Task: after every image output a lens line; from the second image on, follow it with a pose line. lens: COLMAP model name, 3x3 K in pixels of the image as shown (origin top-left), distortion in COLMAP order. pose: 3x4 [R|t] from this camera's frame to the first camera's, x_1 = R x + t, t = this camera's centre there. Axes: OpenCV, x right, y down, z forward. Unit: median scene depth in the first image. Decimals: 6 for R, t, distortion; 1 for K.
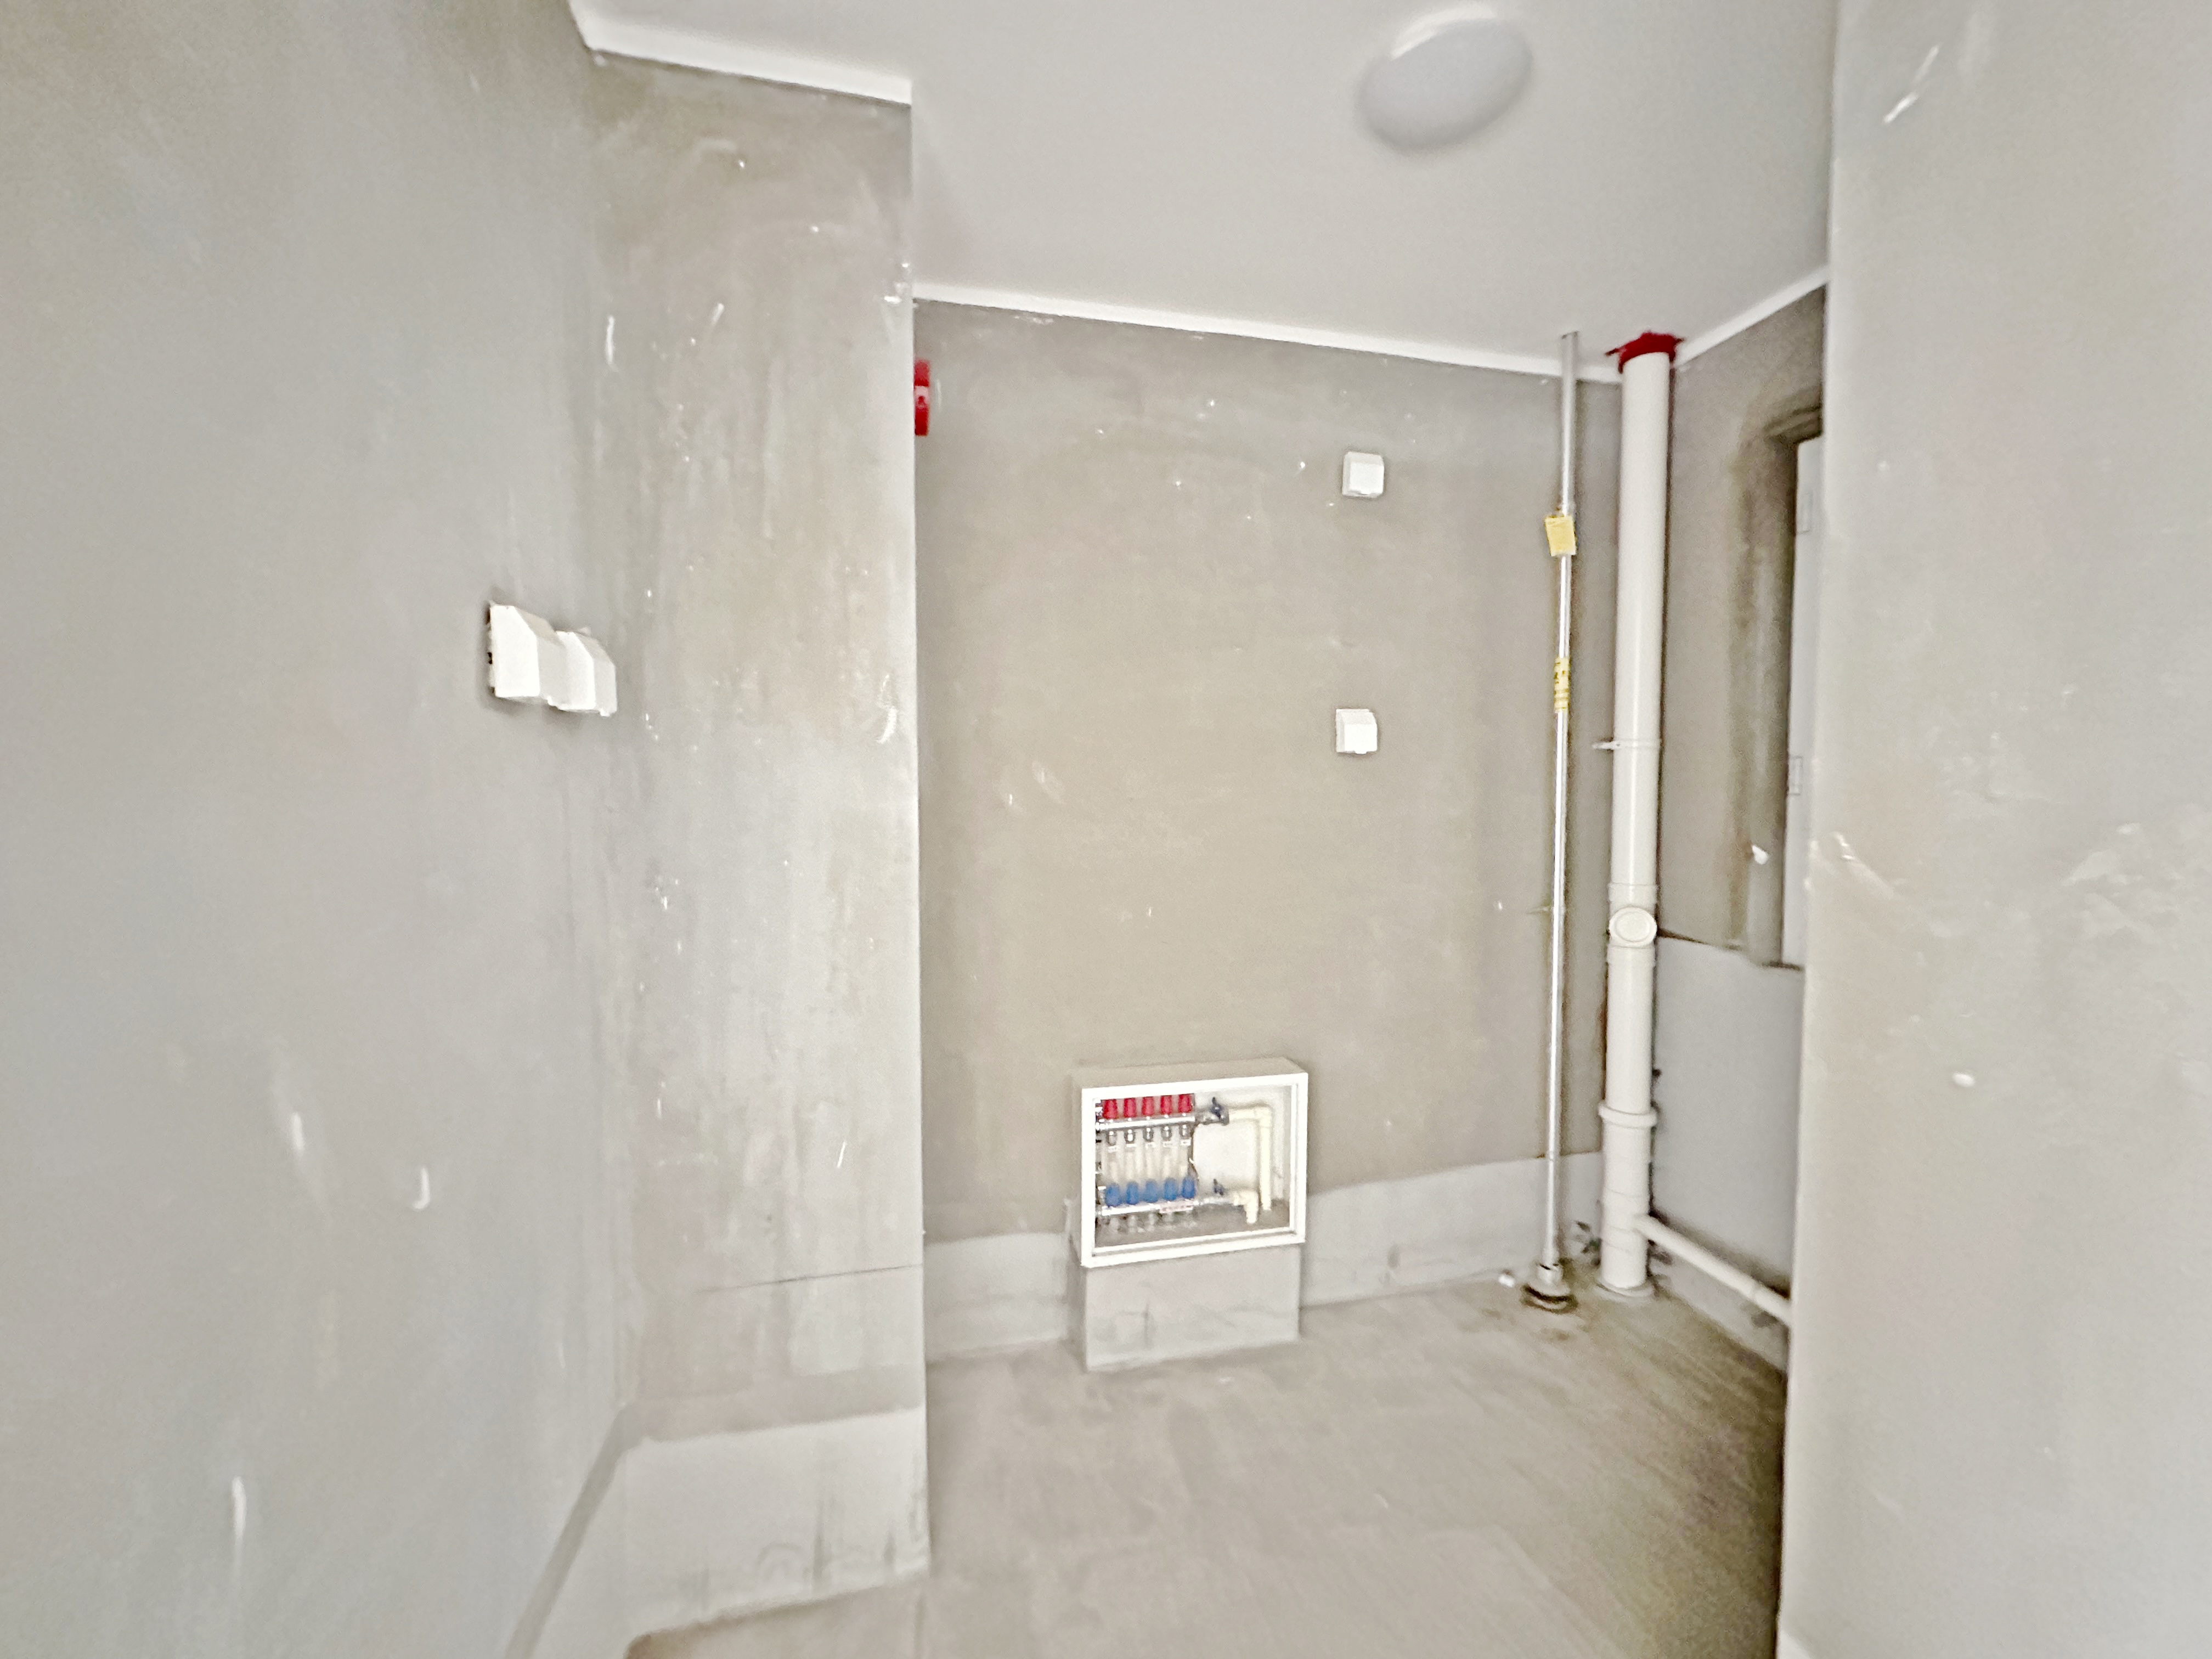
lens RADIAL K [[882.4, 0, 1103.0], [0, 882.4, 827.2], [0, 0, 1]] dist [0.000756, -0.000337]
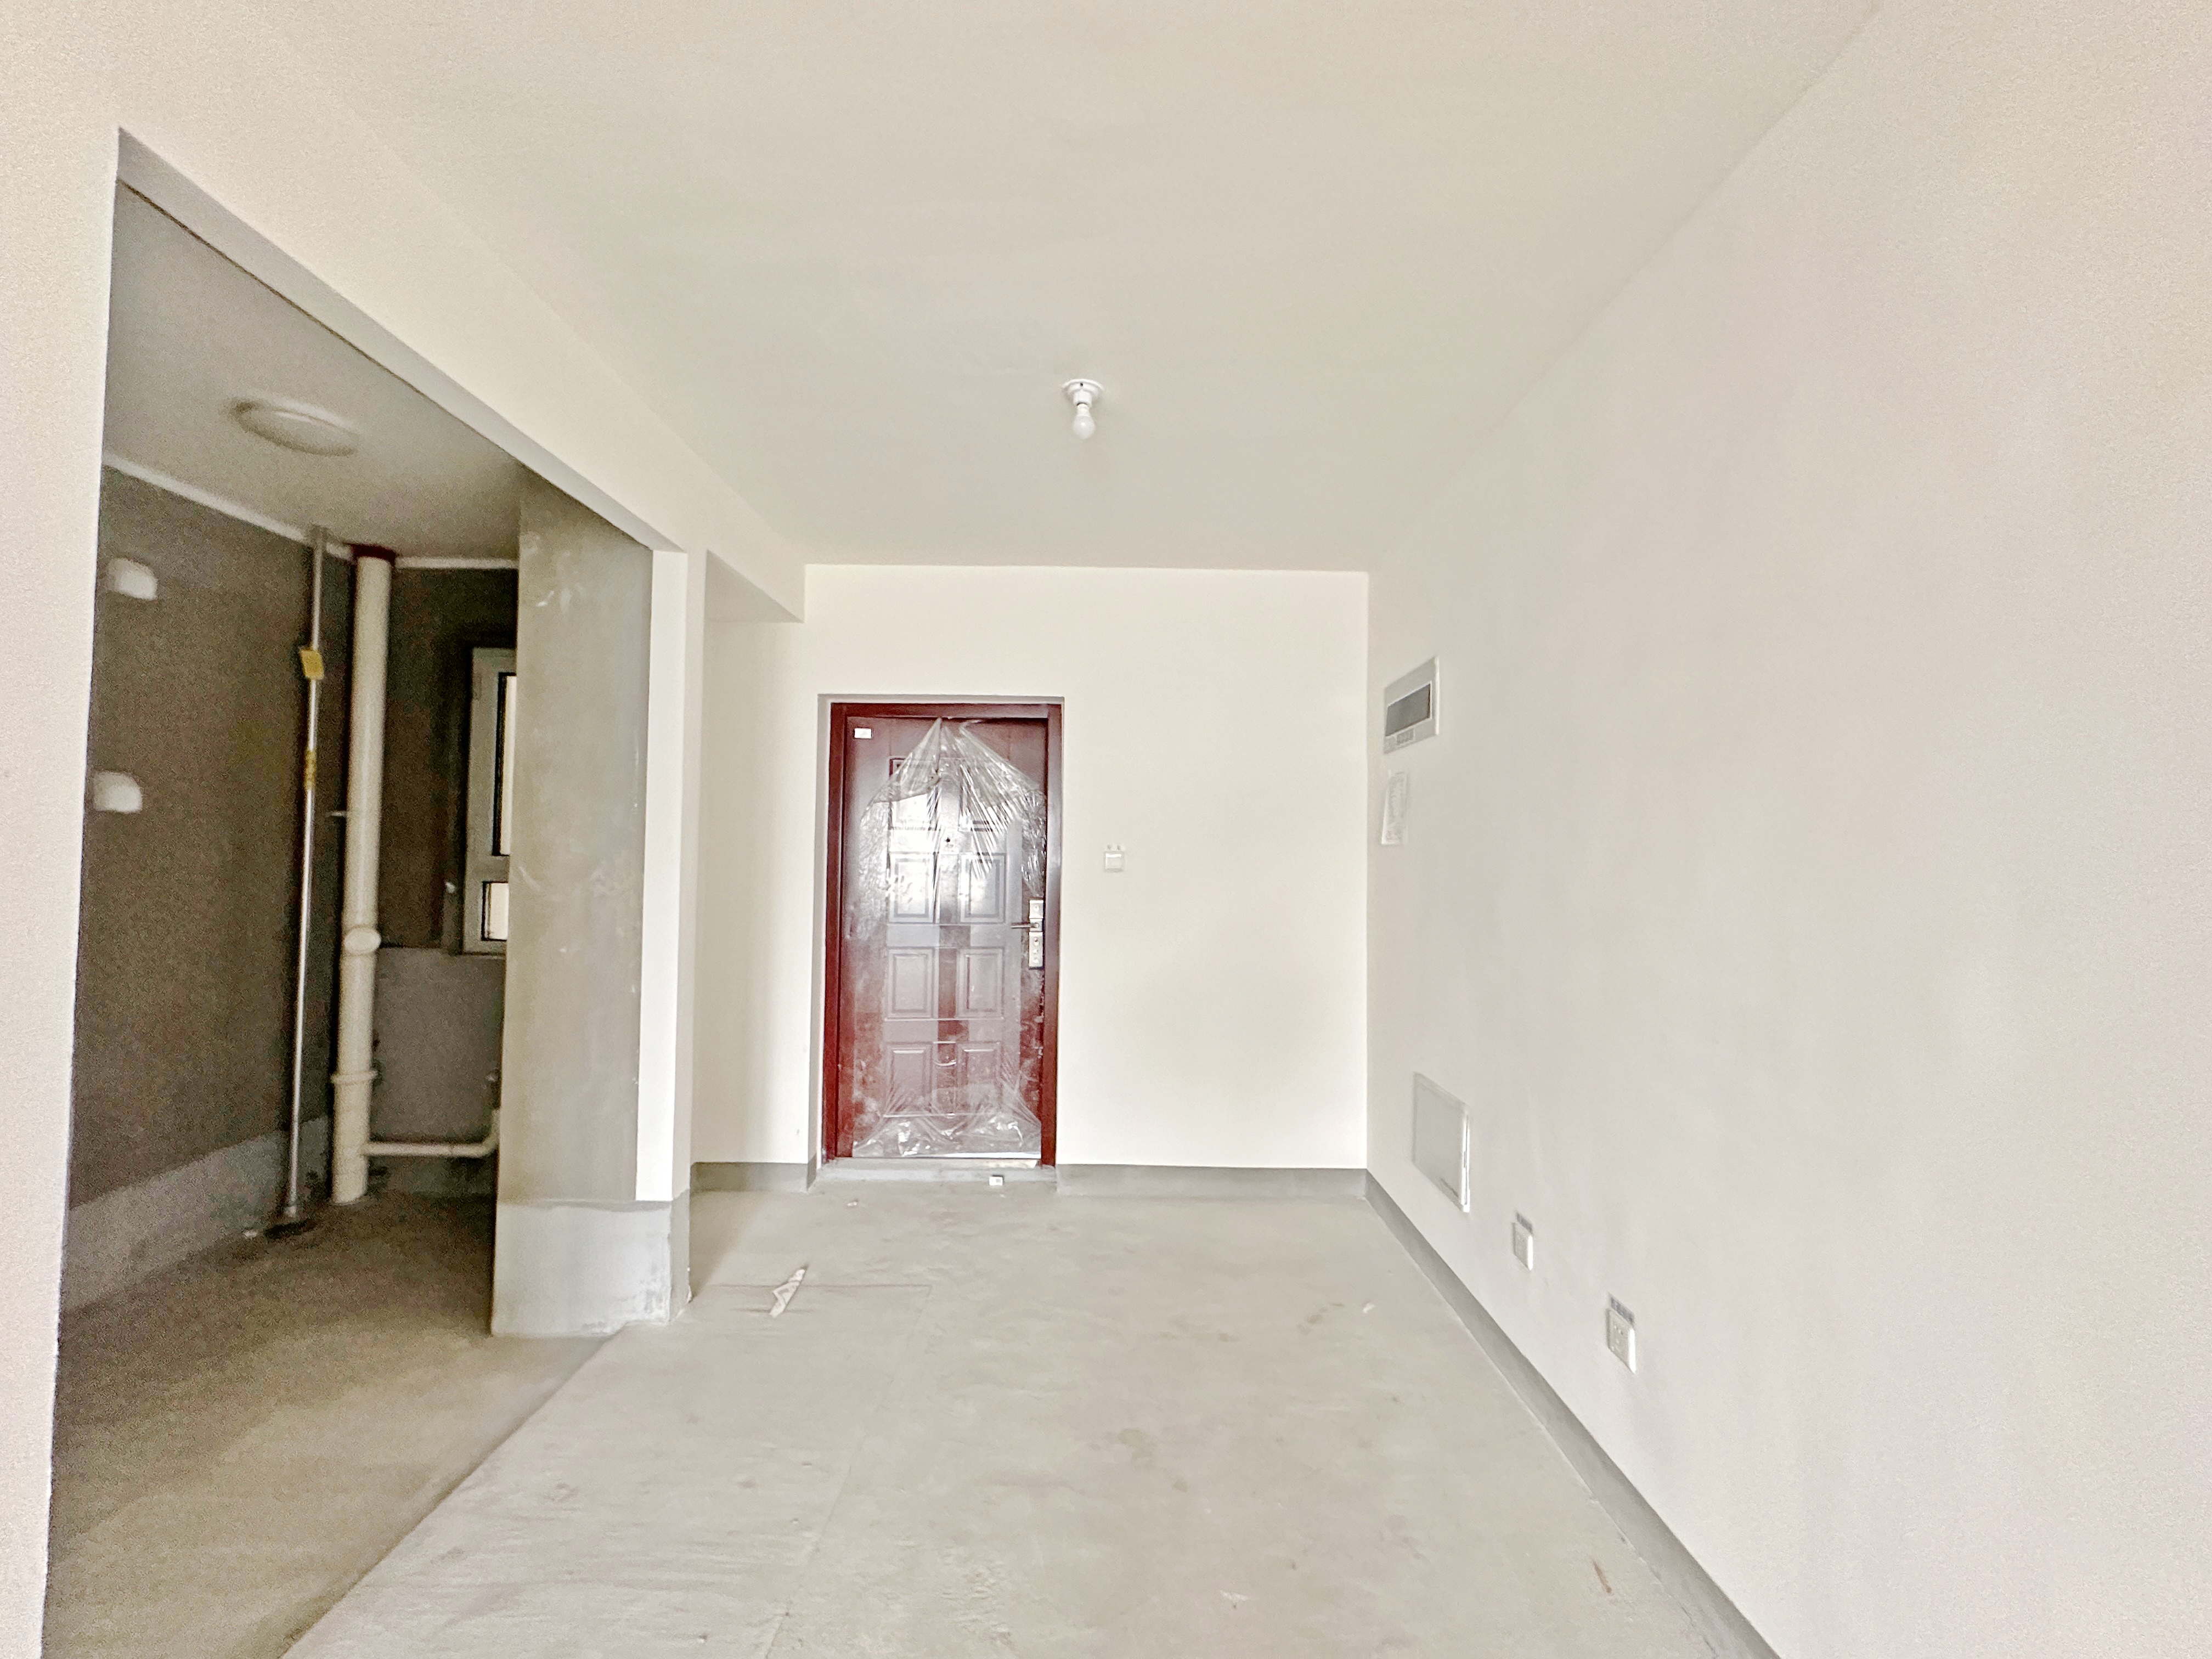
lens RADIAL K [[882.4, 0, 1100.9], [0, 882.4, 831.2], [0, 0, 1]] dist [0.000756, -0.000337]
pose [[0.228065, 0.030458, 0.973169, -0.541096], [0.026992, 0.998929, -0.037590, 0.020137], [-0.973272, 0.034840, 0.226999, -0.517410]]
